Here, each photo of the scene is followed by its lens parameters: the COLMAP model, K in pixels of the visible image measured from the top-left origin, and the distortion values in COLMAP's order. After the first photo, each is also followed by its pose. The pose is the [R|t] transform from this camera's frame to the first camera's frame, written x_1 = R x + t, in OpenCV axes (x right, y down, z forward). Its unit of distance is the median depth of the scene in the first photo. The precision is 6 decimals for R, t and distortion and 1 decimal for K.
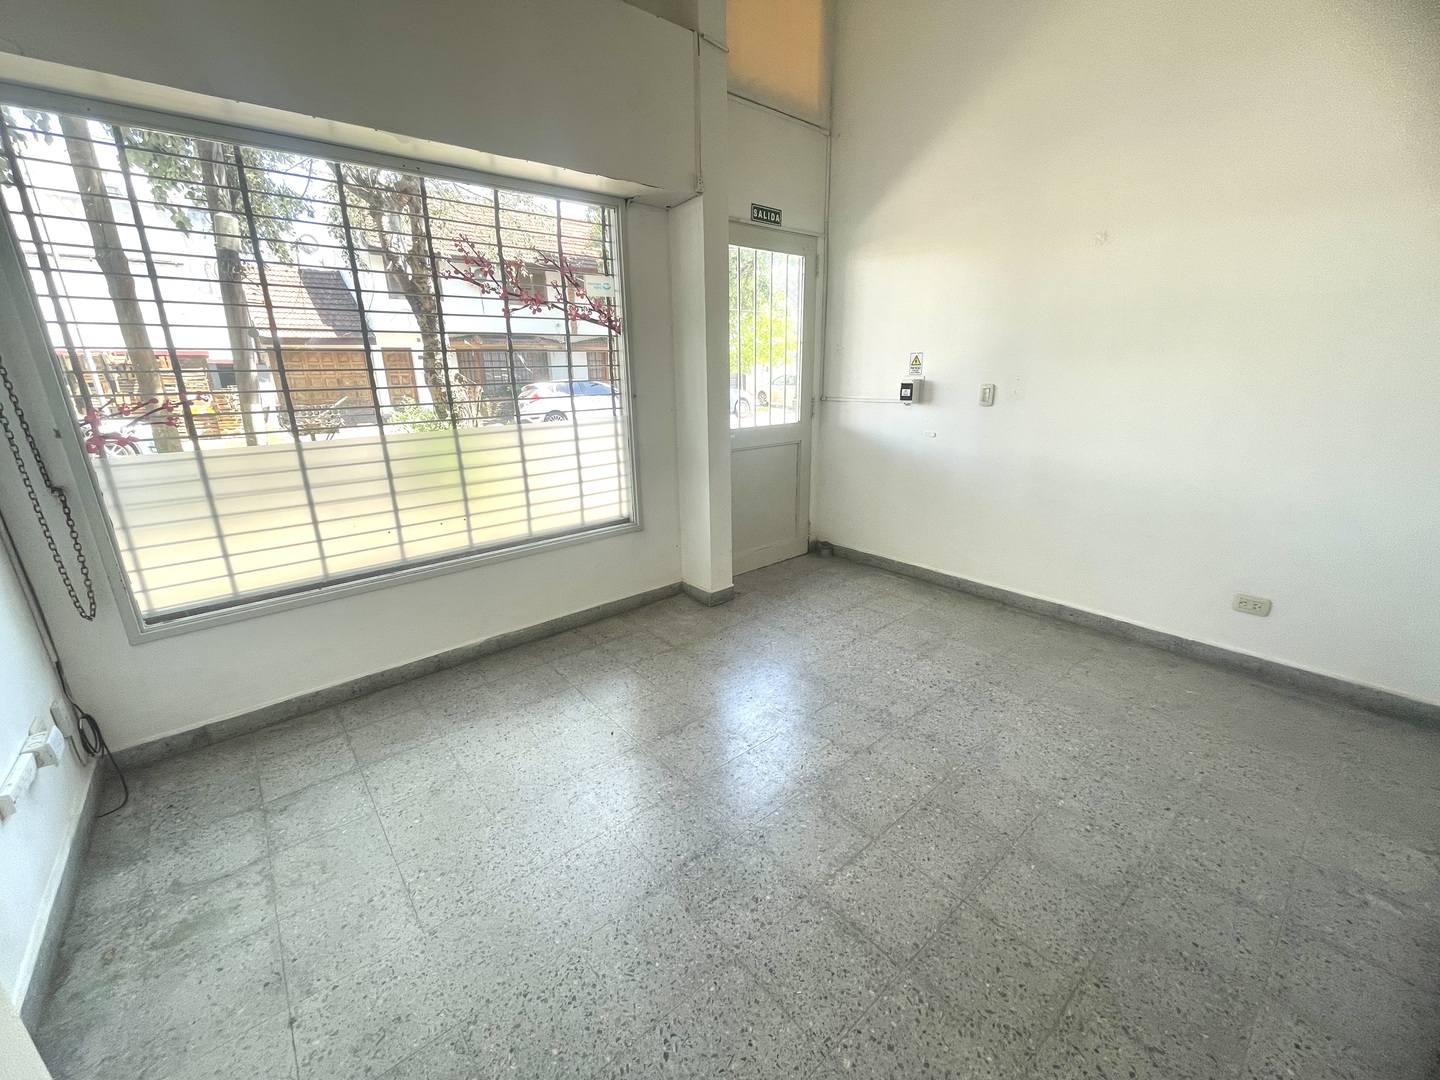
lens RADIAL K [[582.2, 0, 718.8], [0, 582.2, 539.9], [0, 0, 1]] dist [-0.002624, 0.000200]
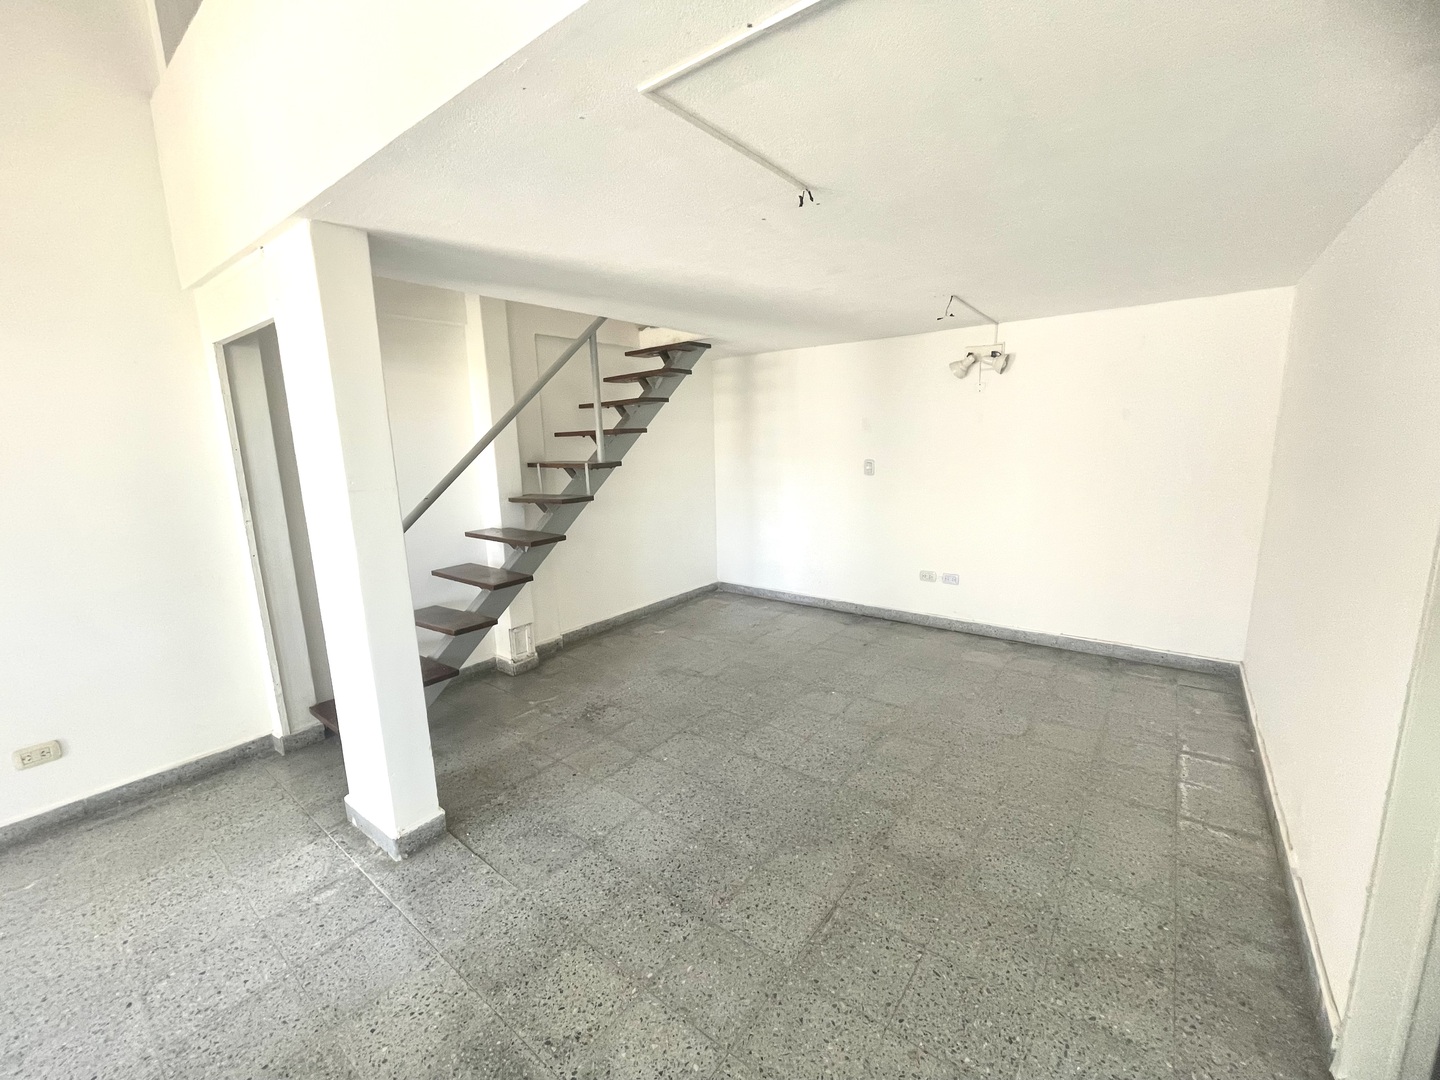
lens RADIAL K [[582.2, 0, 718.8], [0, 582.2, 539.9], [0, 0, 1]] dist [-0.002624, 0.000200]
pose [[-0.207447, -0.150864, 0.966543, -0.081976], [0.308923, 0.927374, 0.211053, -0.053470], [-0.928188, 0.342370, -0.145776, 0.070644]]
